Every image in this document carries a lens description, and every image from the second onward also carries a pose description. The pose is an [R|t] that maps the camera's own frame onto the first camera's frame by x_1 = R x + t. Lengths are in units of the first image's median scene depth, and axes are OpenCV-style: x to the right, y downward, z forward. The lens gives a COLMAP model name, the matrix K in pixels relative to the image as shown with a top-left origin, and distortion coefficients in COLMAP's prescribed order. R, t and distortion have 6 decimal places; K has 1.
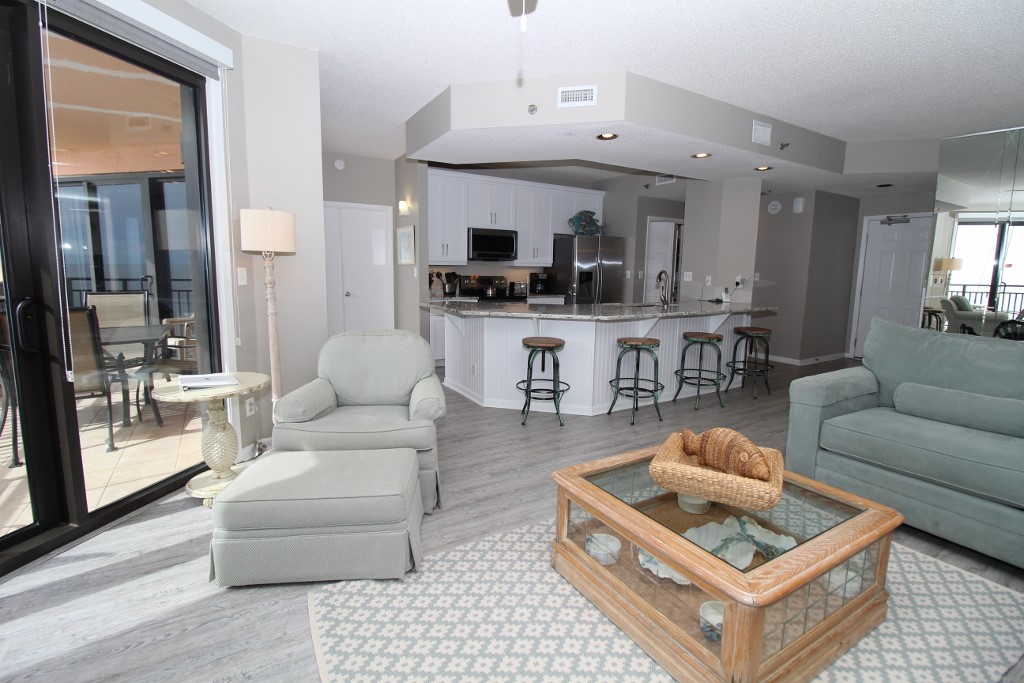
lens RADIAL K [[474.8, 0, 510.8], [0, 474.8, 327.8], [0, 0, 1]] dist [0.001163, -0.000305]
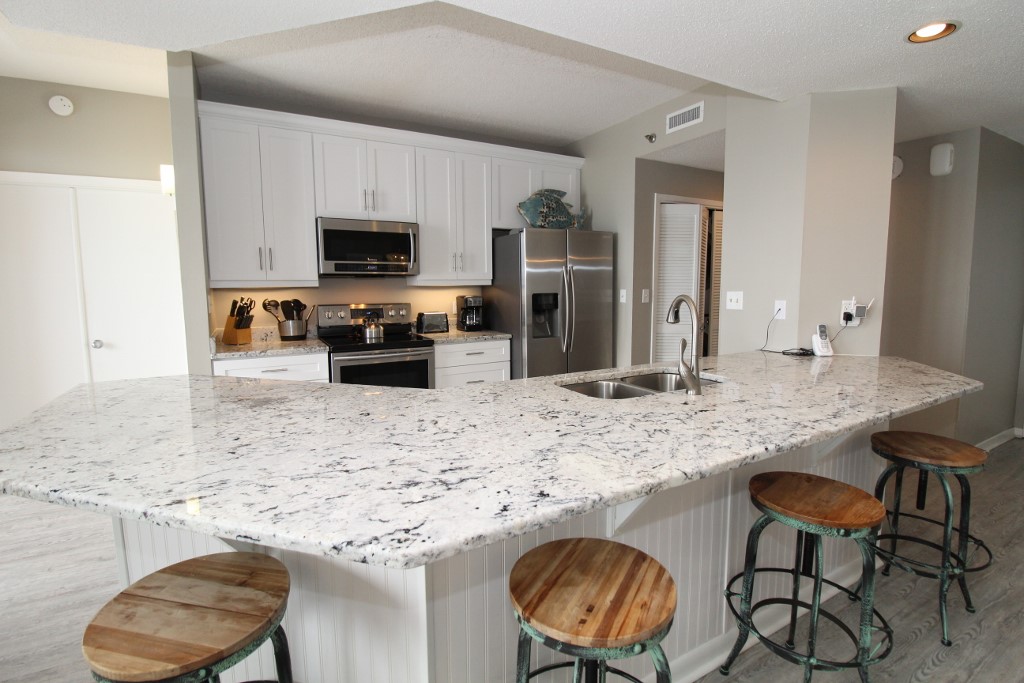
lens RADIAL K [[474.8, 0, 510.8], [0, 474.8, 327.8], [0, 0, 1]] dist [0.001163, -0.000305]
pose [[0.998915, -0.016372, -0.043598, 0.141836], [0.015122, 0.999470, -0.028842, -0.061619], [0.044047, 0.028152, 0.998633, 0.439491]]
